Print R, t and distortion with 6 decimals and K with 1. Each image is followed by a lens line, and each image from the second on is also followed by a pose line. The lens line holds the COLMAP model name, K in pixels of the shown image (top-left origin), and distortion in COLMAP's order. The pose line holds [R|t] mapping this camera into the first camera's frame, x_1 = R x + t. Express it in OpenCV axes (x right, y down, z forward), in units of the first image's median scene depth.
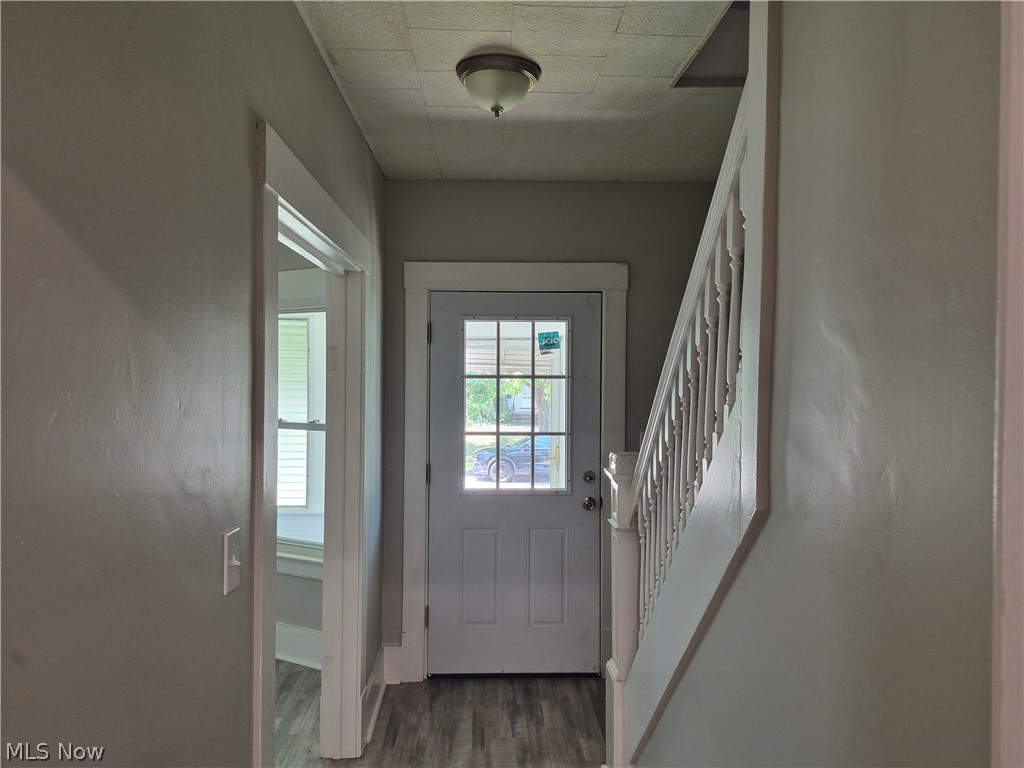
lens RADIAL K [[699.4, 0, 511.8], [0, 699.4, 389.7], [0, 0, 1]] dist [0.103445, -0.145623]
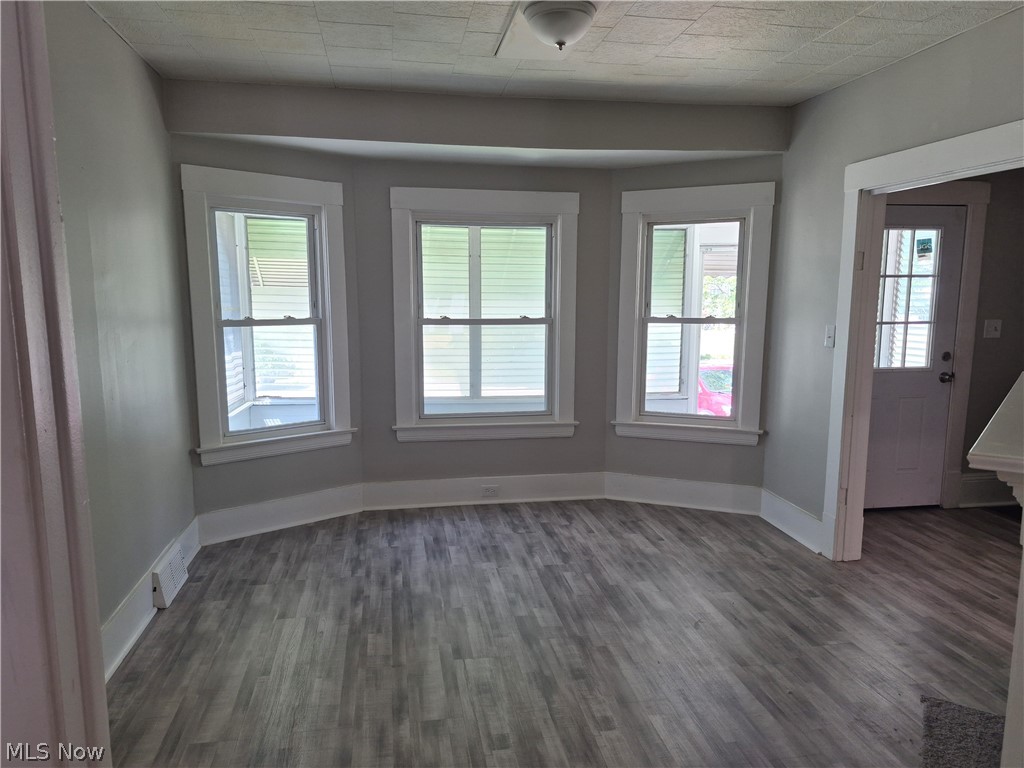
lens RADIAL K [[699.4, 0, 511.8], [0, 699.4, 389.7], [0, 0, 1]] dist [0.103445, -0.145623]
pose [[0.991574, -0.021947, 0.127670, -0.825156], [0.003354, 0.989563, 0.144059, -0.003226], [-0.129500, -0.142417, 0.981299, -0.161673]]
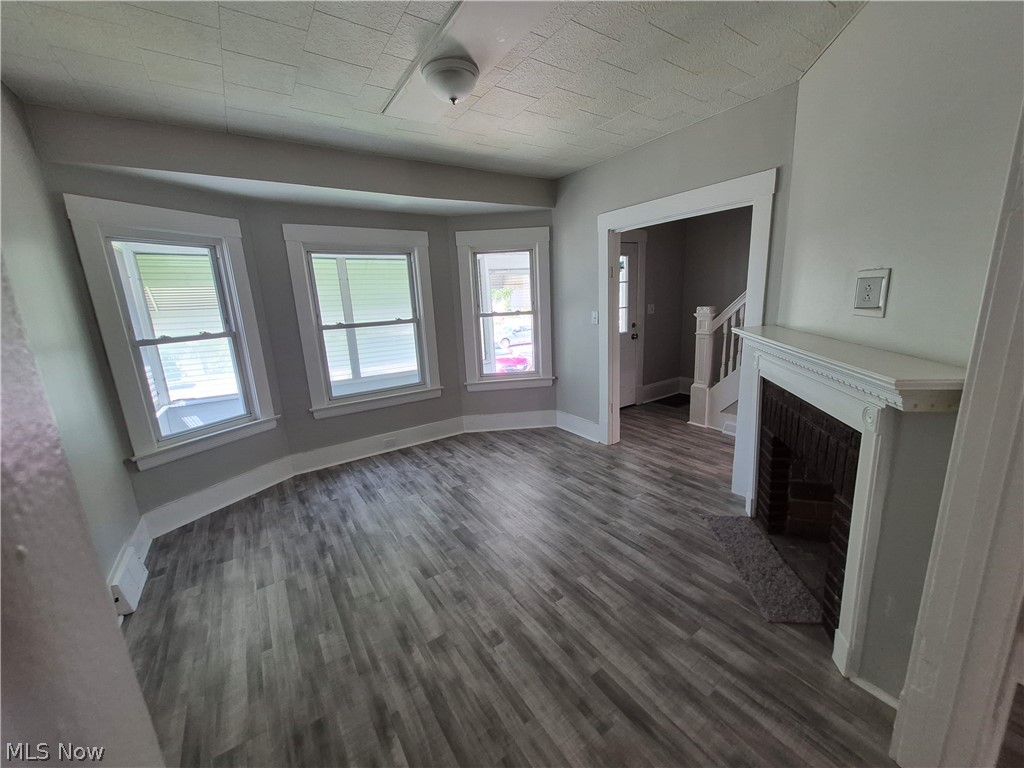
lens RADIAL K [[395.1, 0, 512.0], [0, 395.1, 384.0], [0, 0, 1]] dist [0.001257, 0.000168]
pose [[0.849951, -0.158687, 0.502396, -0.934131], [0.053688, 0.974686, 0.217037, 0.006557], [-0.524120, -0.157498, 0.836955, 0.069403]]
